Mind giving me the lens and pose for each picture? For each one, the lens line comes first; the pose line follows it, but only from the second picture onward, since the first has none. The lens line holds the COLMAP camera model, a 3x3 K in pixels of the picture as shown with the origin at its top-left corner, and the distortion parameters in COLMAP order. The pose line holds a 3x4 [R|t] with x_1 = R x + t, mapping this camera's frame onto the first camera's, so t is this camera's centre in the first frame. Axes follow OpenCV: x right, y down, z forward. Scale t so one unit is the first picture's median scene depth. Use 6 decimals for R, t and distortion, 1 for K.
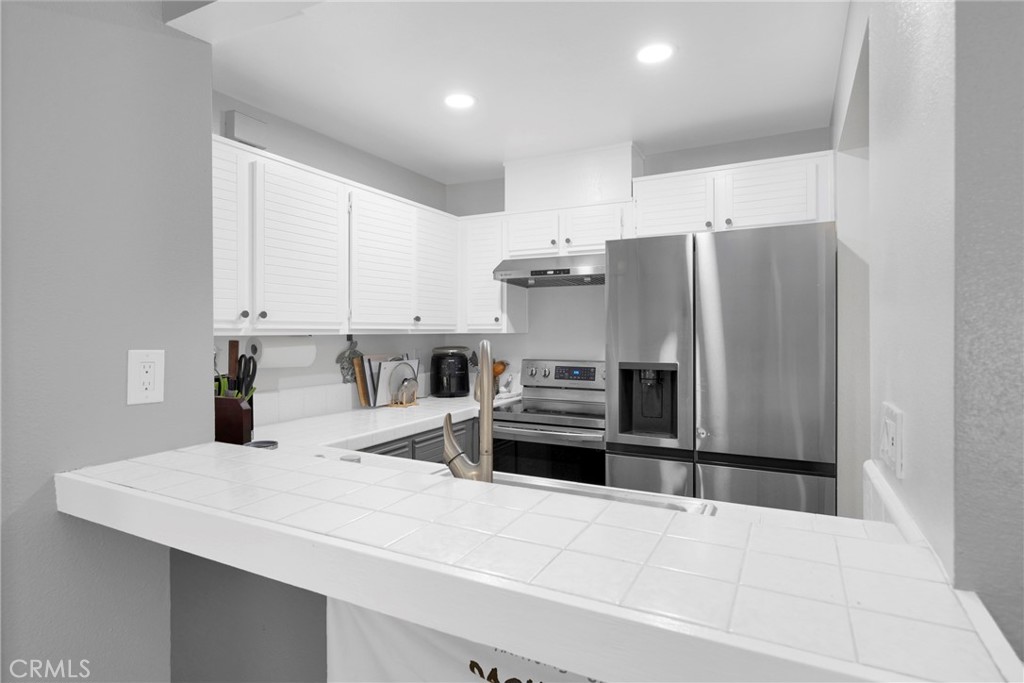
lens RADIAL K [[551.1, 0, 497.2], [0, 551.1, 323.5], [0, 0, 1]] dist [-0.028911, -0.000070]
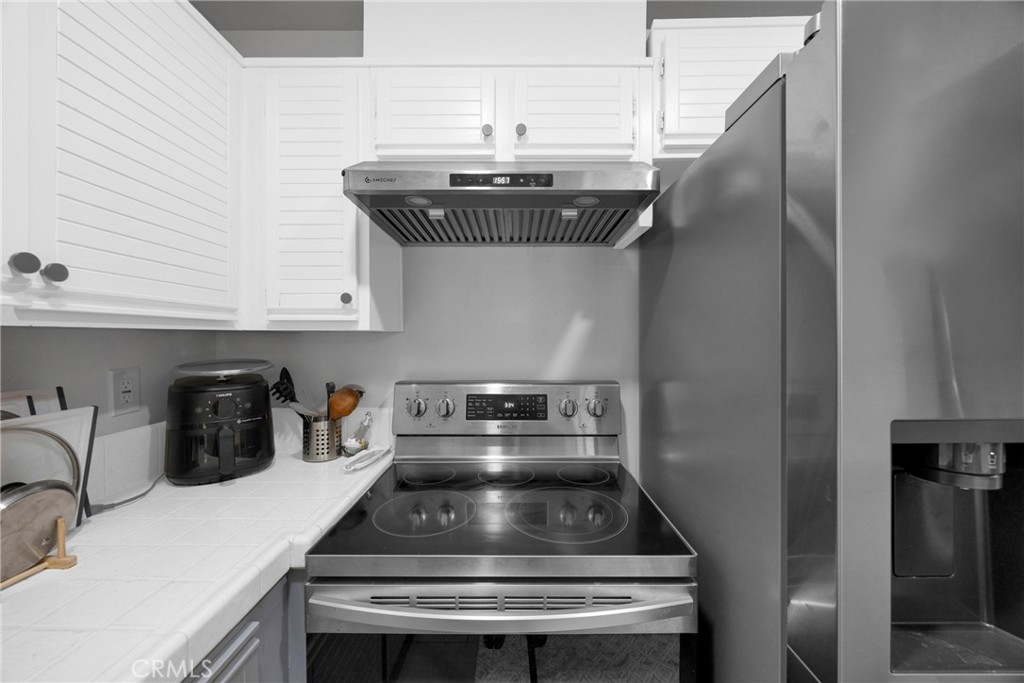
lens RADIAL K [[395.7, 0, 510.4], [0, 395.7, 339.2], [0, 0, 1]] dist [0.001868, -0.000009]
pose [[0.881407, -0.003912, 0.472342, -0.032843], [-0.005242, 0.999823, 0.018061, 0.017910], [-0.472329, -0.018395, 0.881231, 0.633649]]
